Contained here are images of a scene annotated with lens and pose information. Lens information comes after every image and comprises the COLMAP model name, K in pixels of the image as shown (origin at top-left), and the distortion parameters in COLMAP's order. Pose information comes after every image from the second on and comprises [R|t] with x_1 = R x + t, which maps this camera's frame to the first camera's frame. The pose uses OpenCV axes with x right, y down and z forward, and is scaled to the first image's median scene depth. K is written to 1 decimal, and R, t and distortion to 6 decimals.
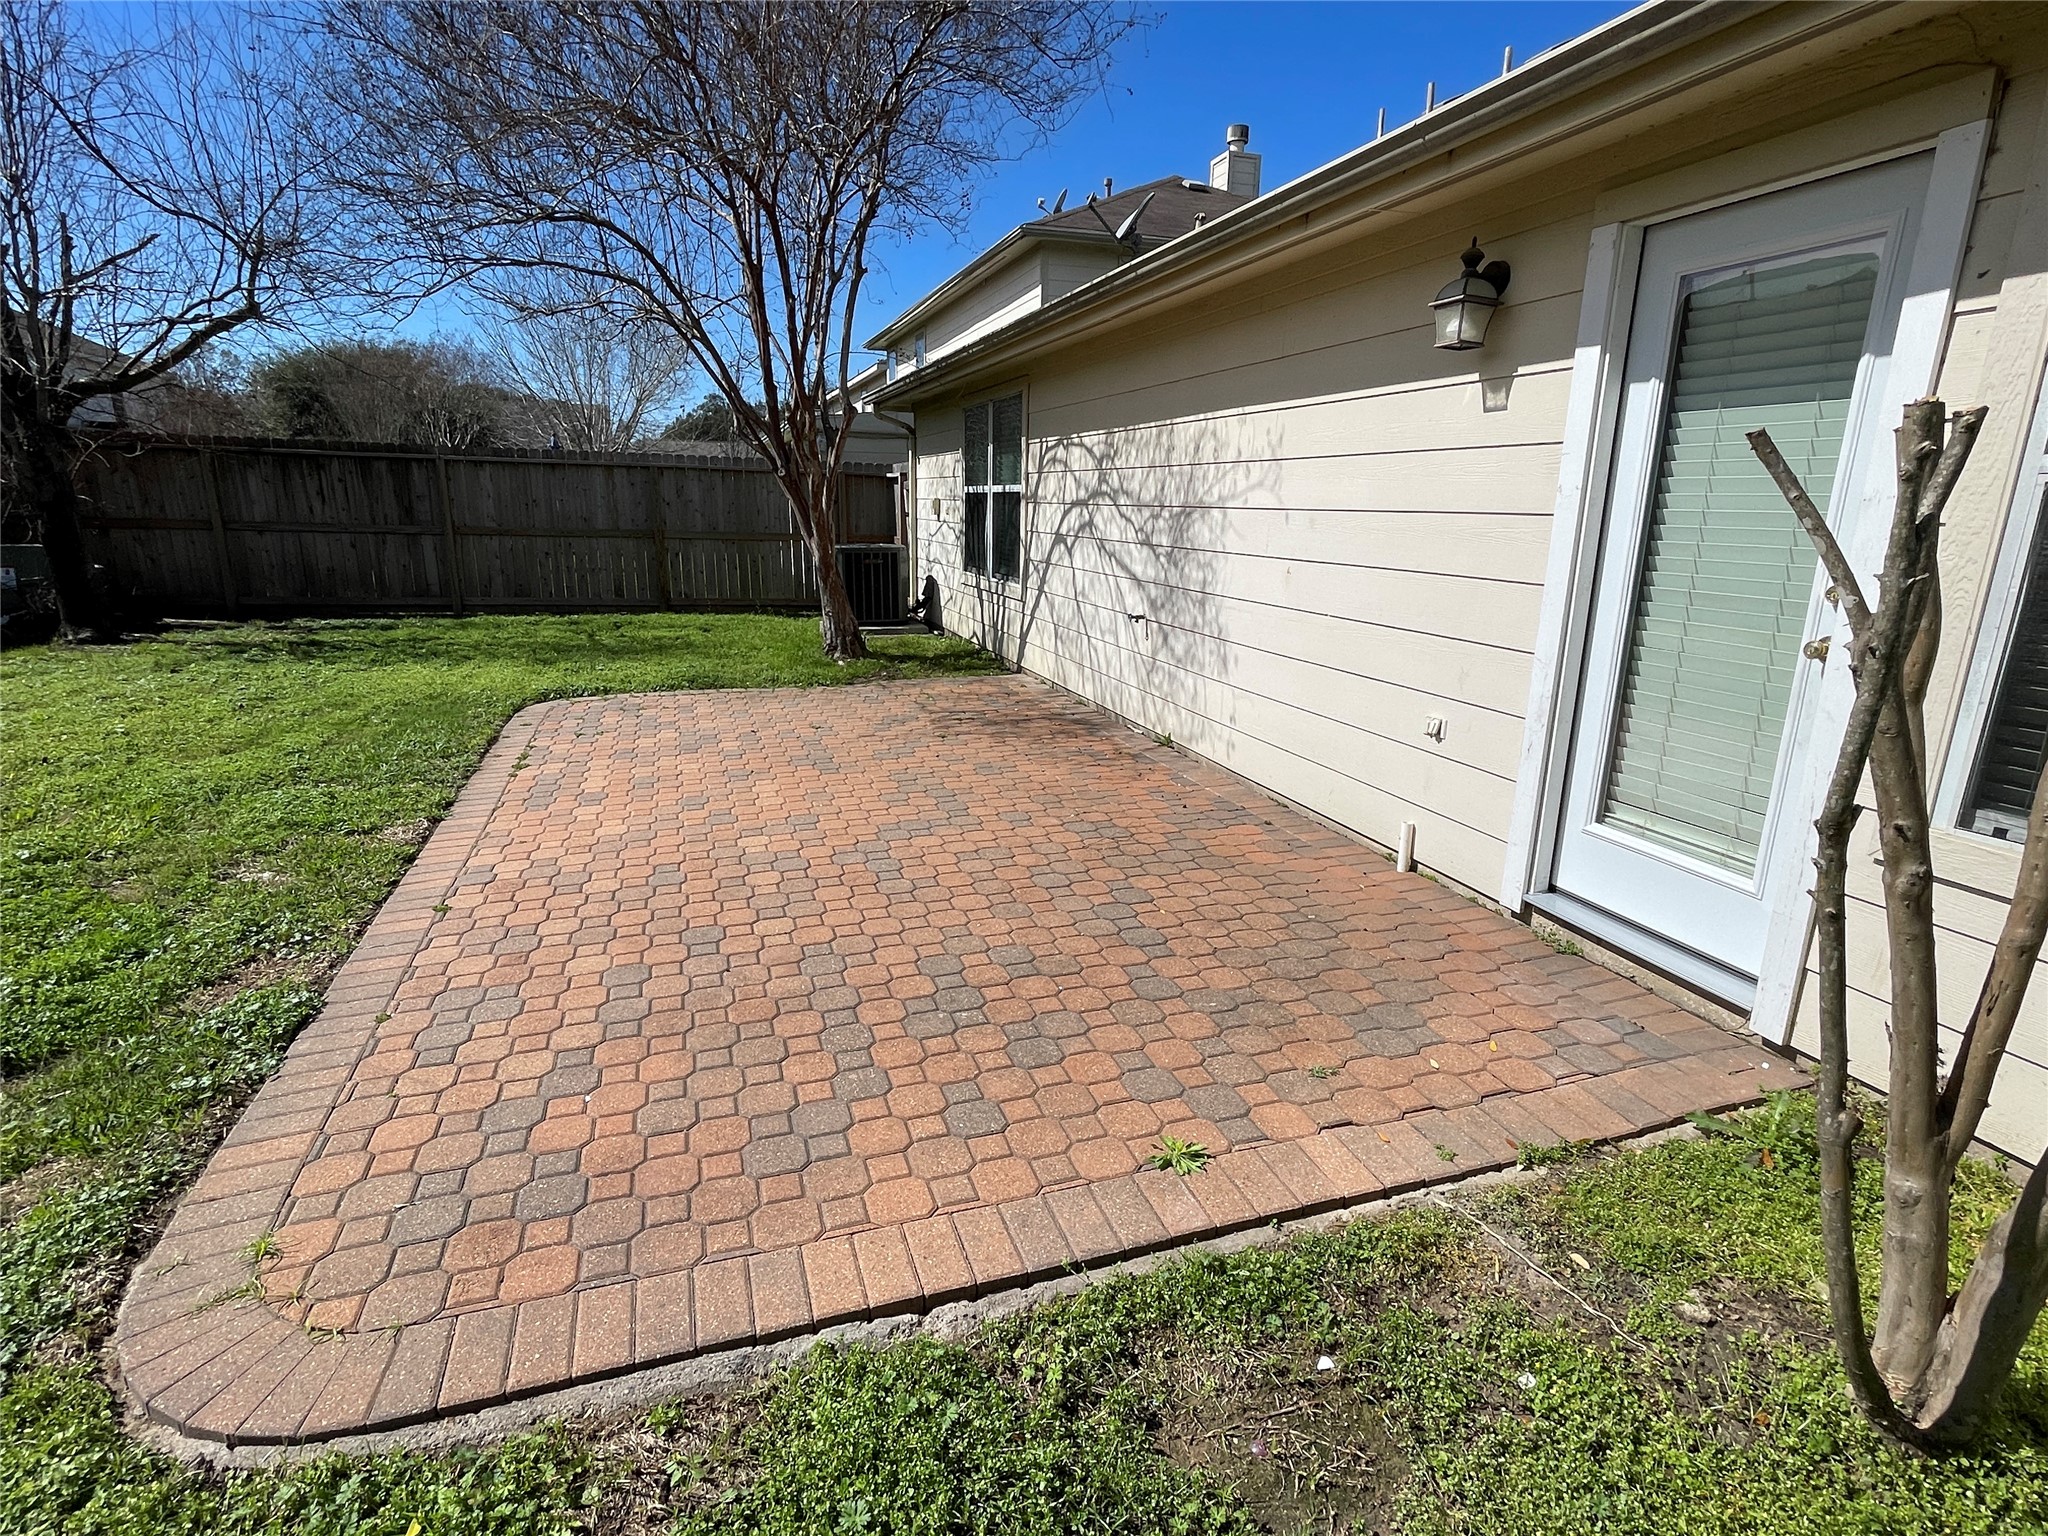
lens RADIAL K [[1041.6, 0, 1015.4], [0, 1041.6, 776.8], [0, 0, 1]] dist [-0.001190, -0.000140]
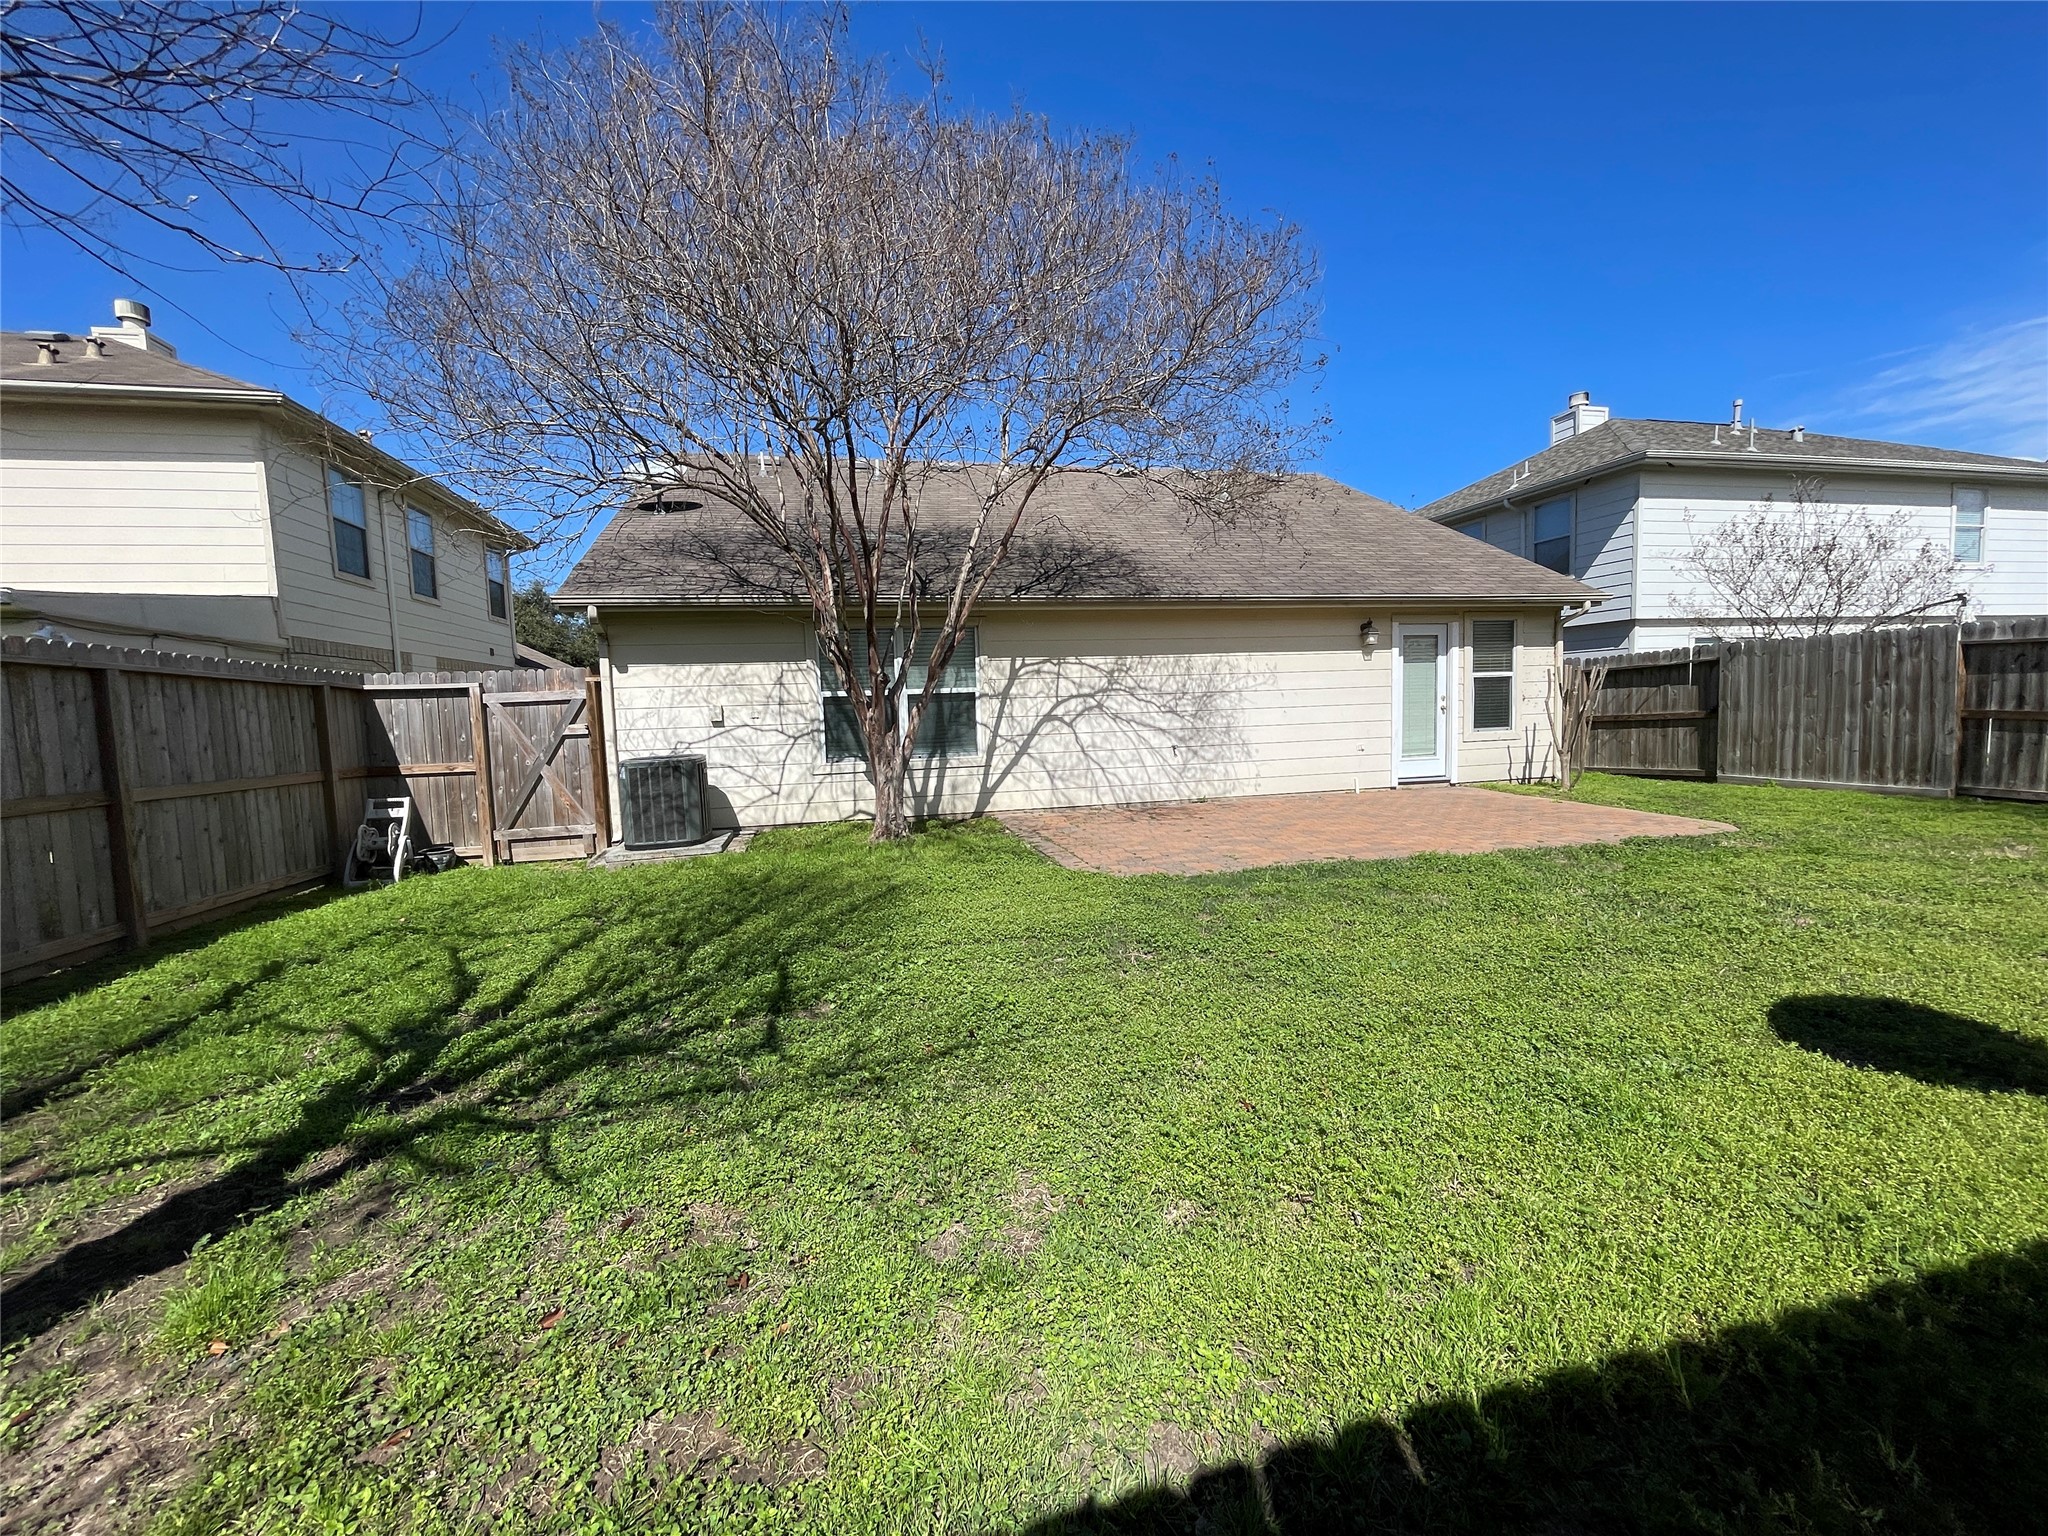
lens RADIAL K [[823.8, 0, 1024.0], [0, 823.8, 768.0], [0, 0, 1]] dist [-0.000191, -0.000024]
pose [[0.091851, -0.086788, 0.991983, -1.662318], [0.289726, 0.955425, 0.056763, -0.320535], [-0.952692, 0.282190, 0.112902, 1.225805]]
